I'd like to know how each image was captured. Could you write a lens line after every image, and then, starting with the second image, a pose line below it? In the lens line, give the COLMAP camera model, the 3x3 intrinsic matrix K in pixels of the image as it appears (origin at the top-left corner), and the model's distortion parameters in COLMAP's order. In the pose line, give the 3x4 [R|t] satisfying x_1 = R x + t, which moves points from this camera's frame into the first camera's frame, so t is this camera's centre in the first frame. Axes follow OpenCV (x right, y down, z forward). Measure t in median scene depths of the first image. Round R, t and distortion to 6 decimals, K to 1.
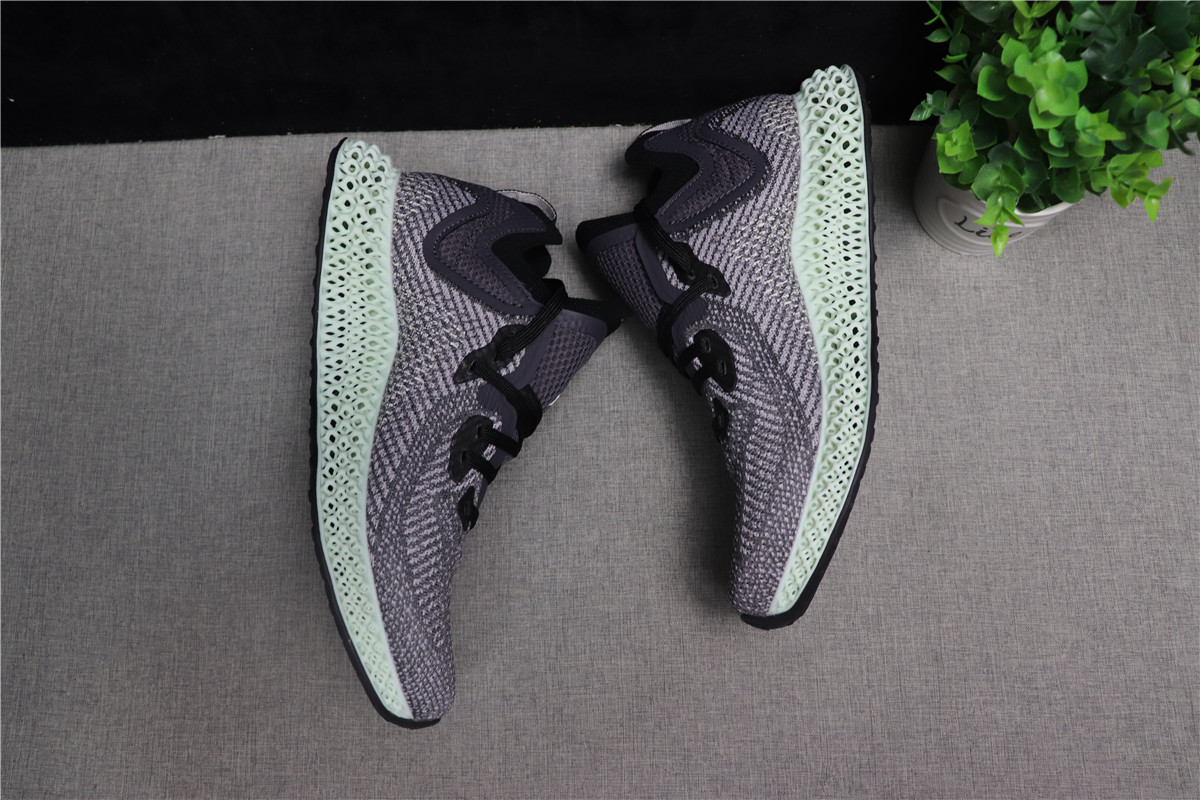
lens RADIAL K [[996.2, 0, 599.1], [0, 996.2, 421.1], [0, 0, 1]] dist [-0.175223, 0.145652]
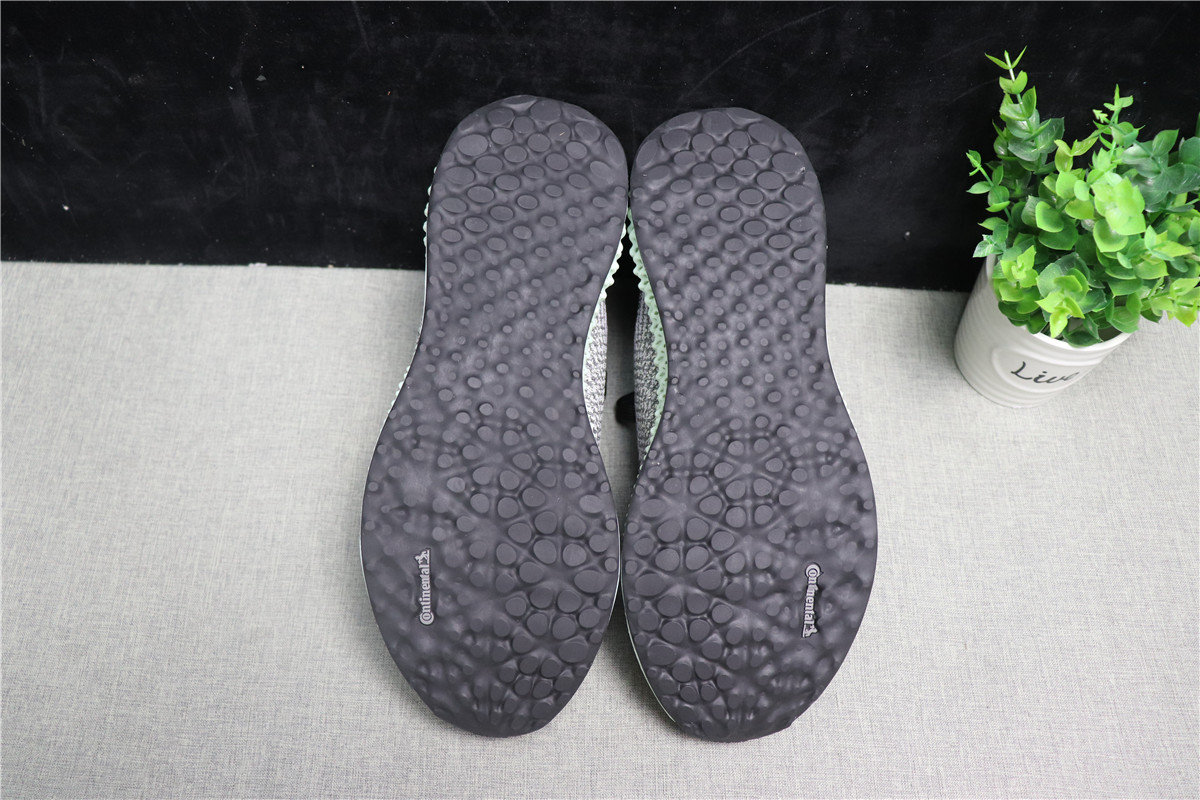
lens RADIAL K [[996.2, 0, 597.7], [0, 996.2, 399.1], [0, 0, 1]] dist [-0.175223, 0.145652]
pose [[0.998552, 0.049061, 0.022080, -0.063117], [-0.040733, 0.957526, -0.285454, 0.123543], [-0.035147, 0.284141, 0.958138, 0.057237]]
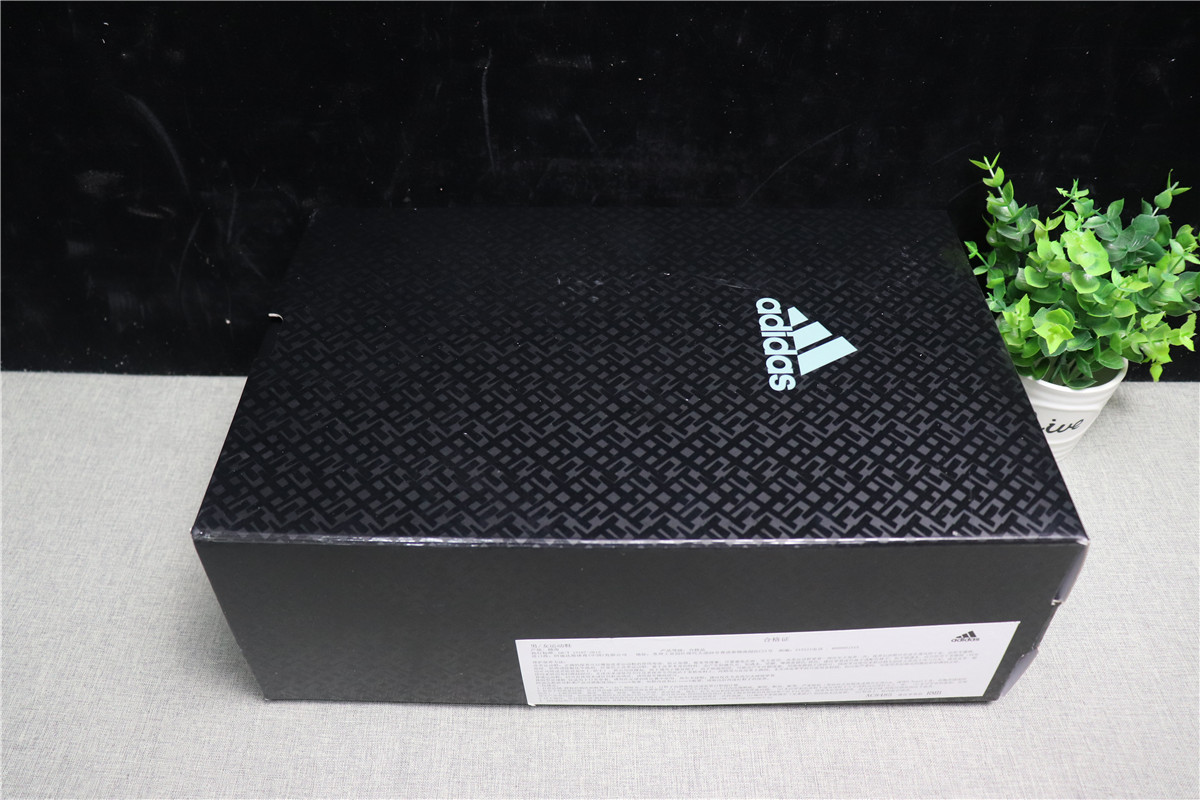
lens RADIAL K [[996.2, 0, 600.4], [0, 996.2, 387.2], [0, 0, 1]] dist [-0.175223, 0.145652]
pose [[0.999718, 0.022222, -0.008376, -0.123681], [-0.023200, 0.838540, -0.544346, 0.400942], [-0.005073, 0.544387, 0.838819, -0.015419]]
